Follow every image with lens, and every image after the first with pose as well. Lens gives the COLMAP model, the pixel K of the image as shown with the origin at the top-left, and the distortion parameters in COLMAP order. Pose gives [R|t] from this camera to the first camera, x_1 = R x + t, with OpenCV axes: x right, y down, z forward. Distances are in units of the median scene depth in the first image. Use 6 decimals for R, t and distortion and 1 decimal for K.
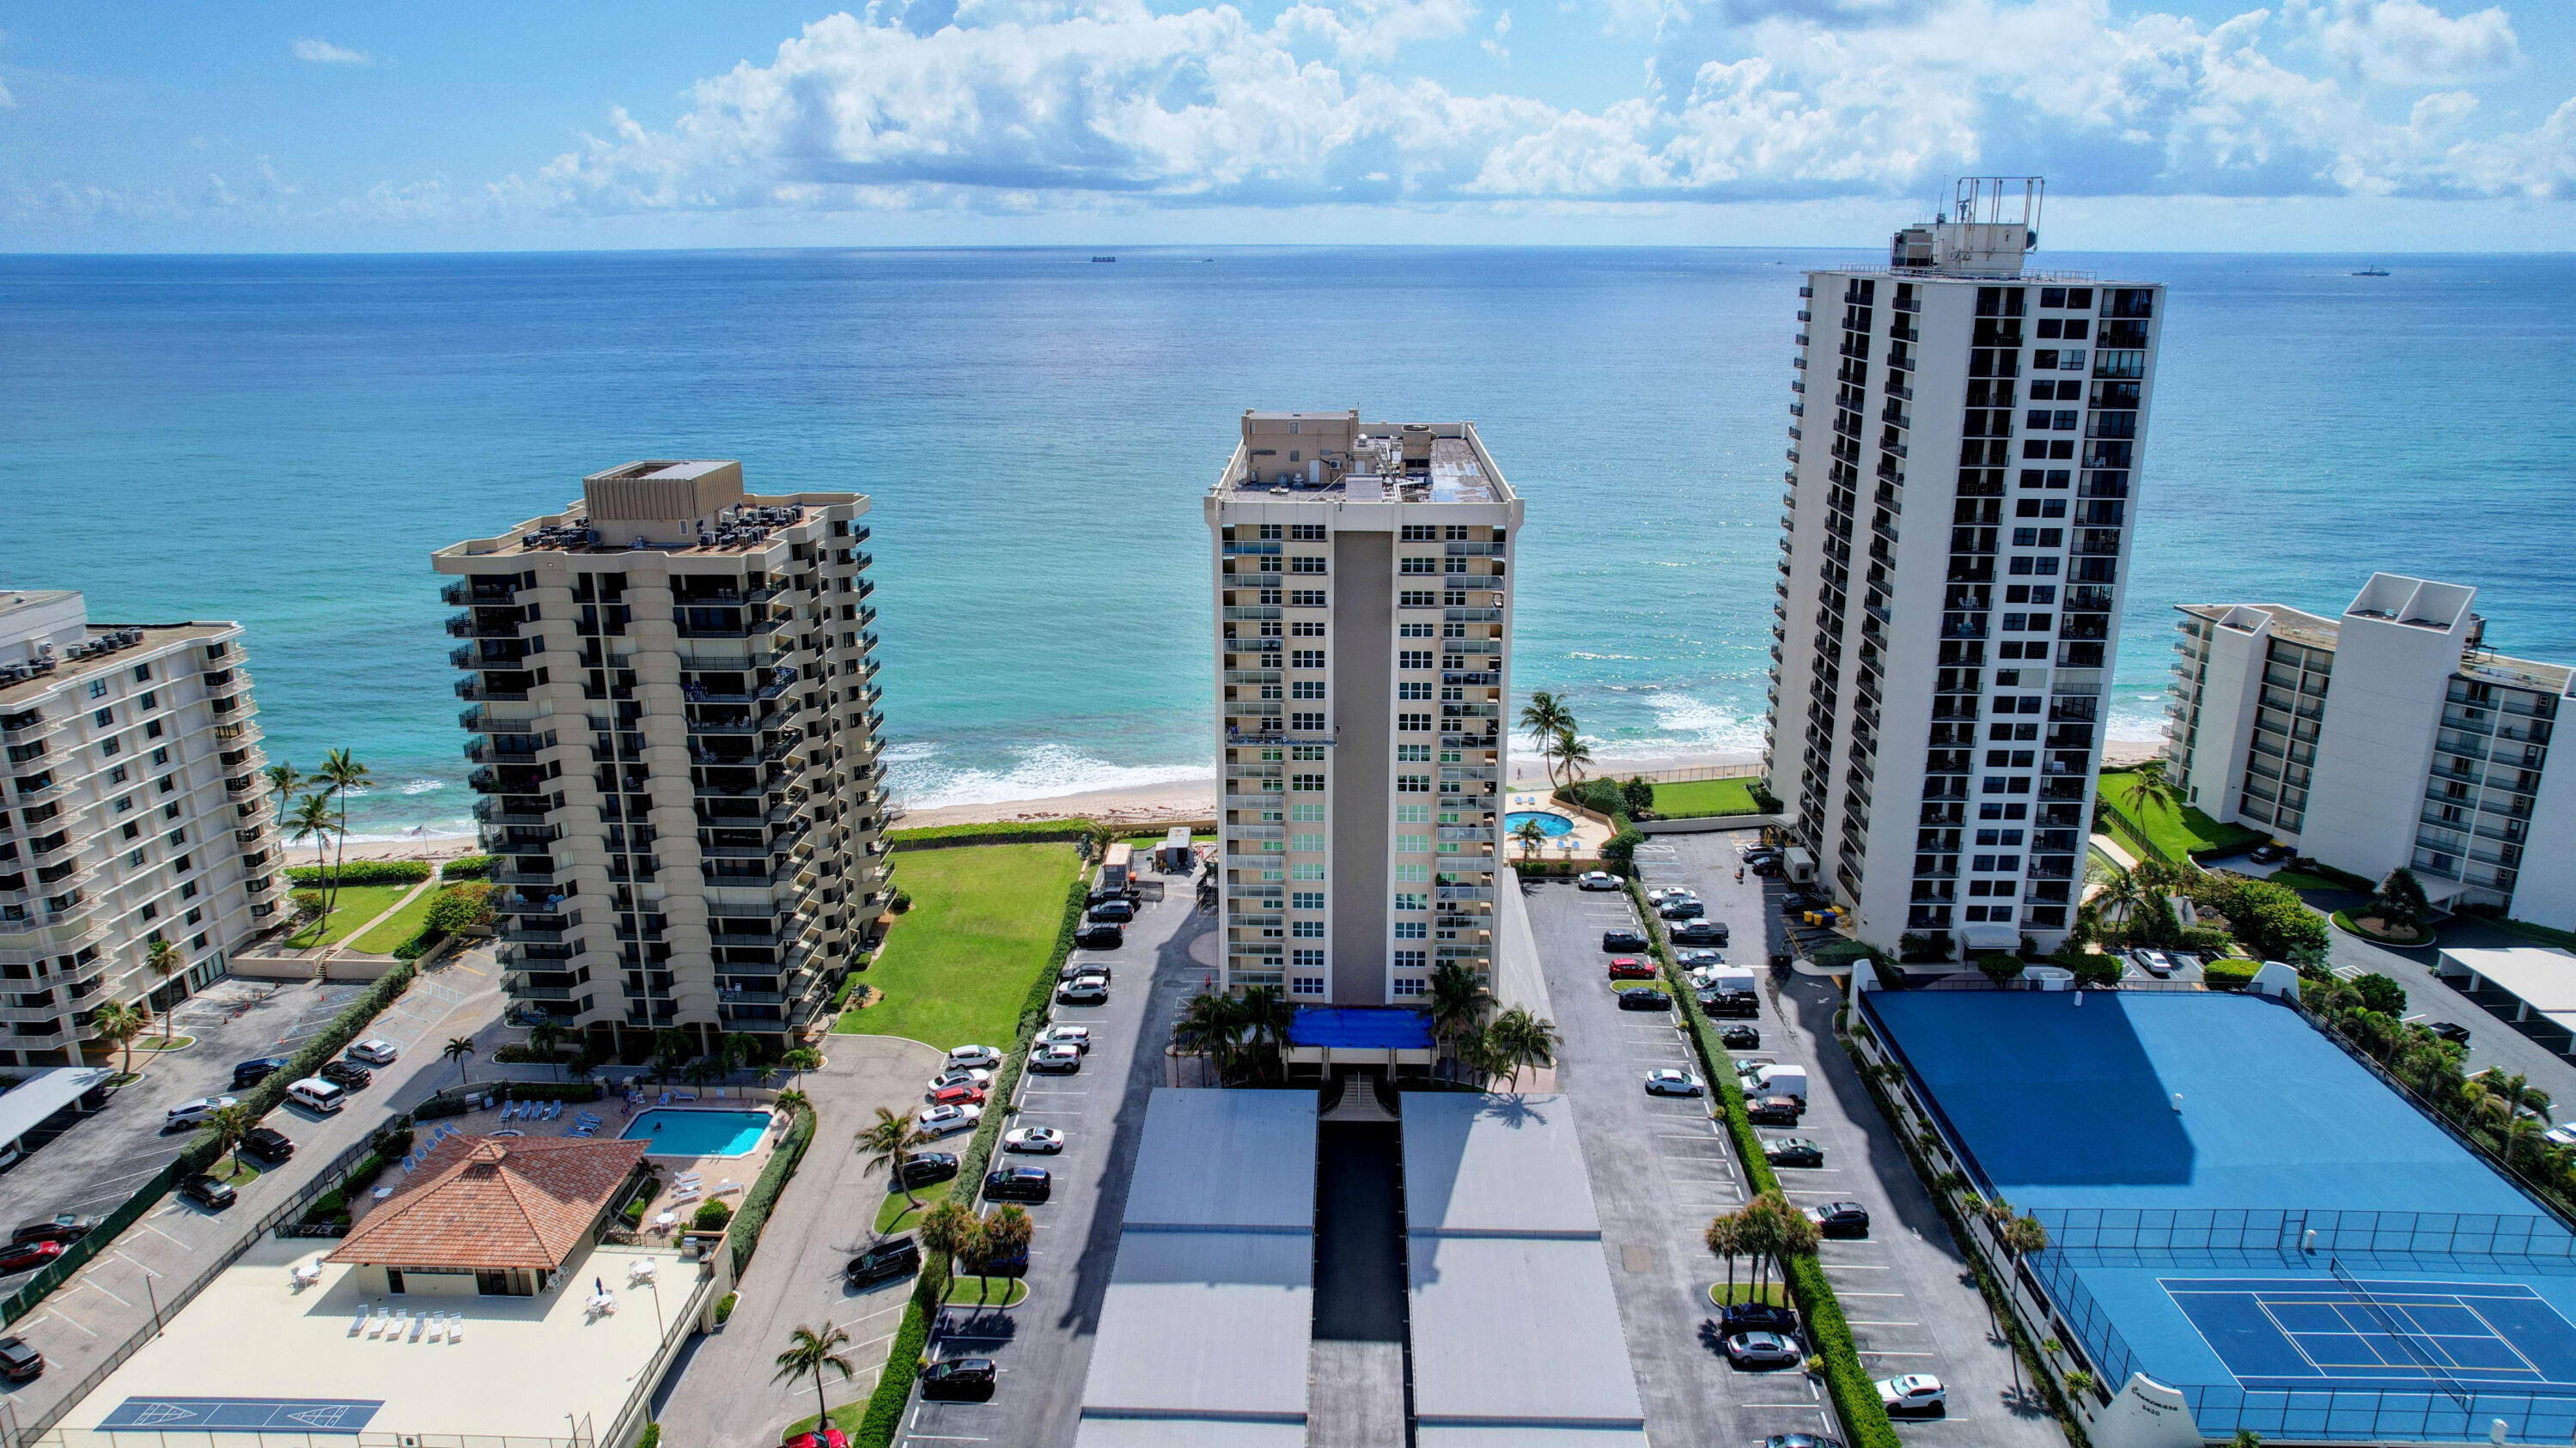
lens RADIAL K [[1640.4, 0, 1291.6], [0, 1640.4, 729.8], [0, 0, 1]] dist [-0.055701, 0.041109]
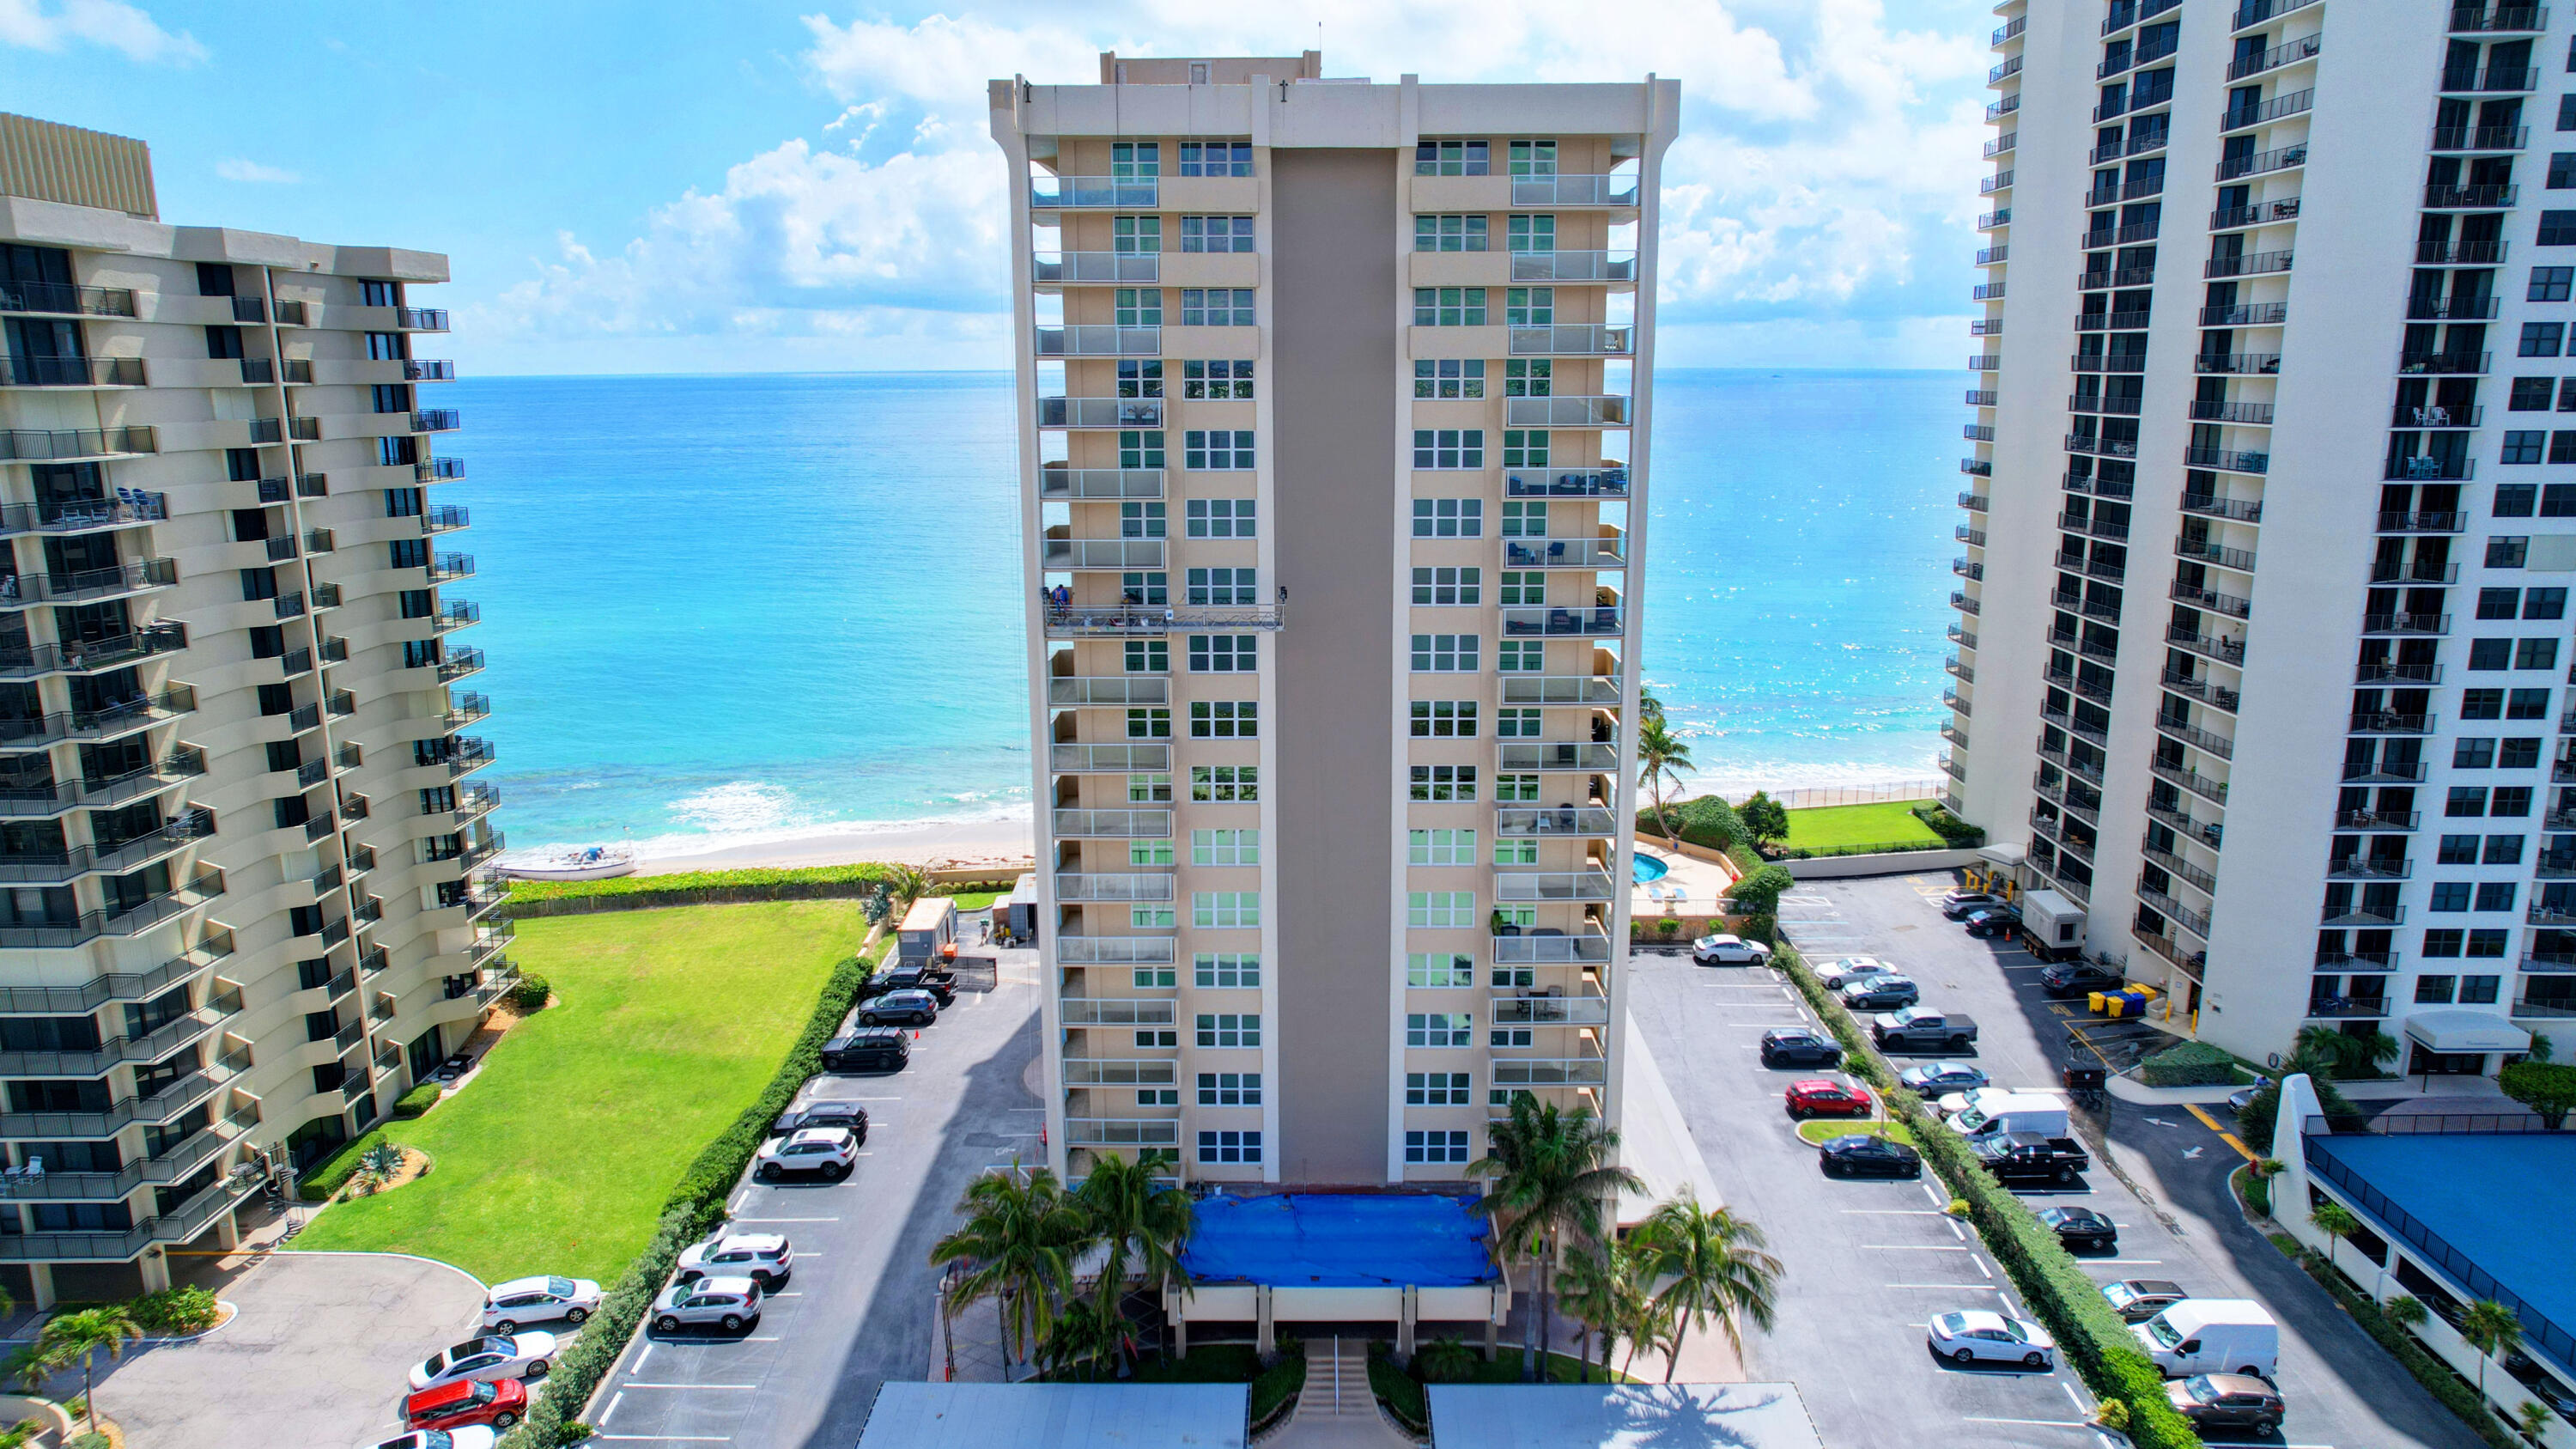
lens RADIAL K [[1640.8, 0, 1287.7], [0, 1640.8, 731.6], [0, 0, 1]] dist [-0.055701, 0.041109]
pose [[0.999677, -0.007733, 0.024194, 0.016660], [0.009428, 0.997450, -0.070743, 0.067242], [-0.023585, 0.070948, 0.997201, 0.503912]]
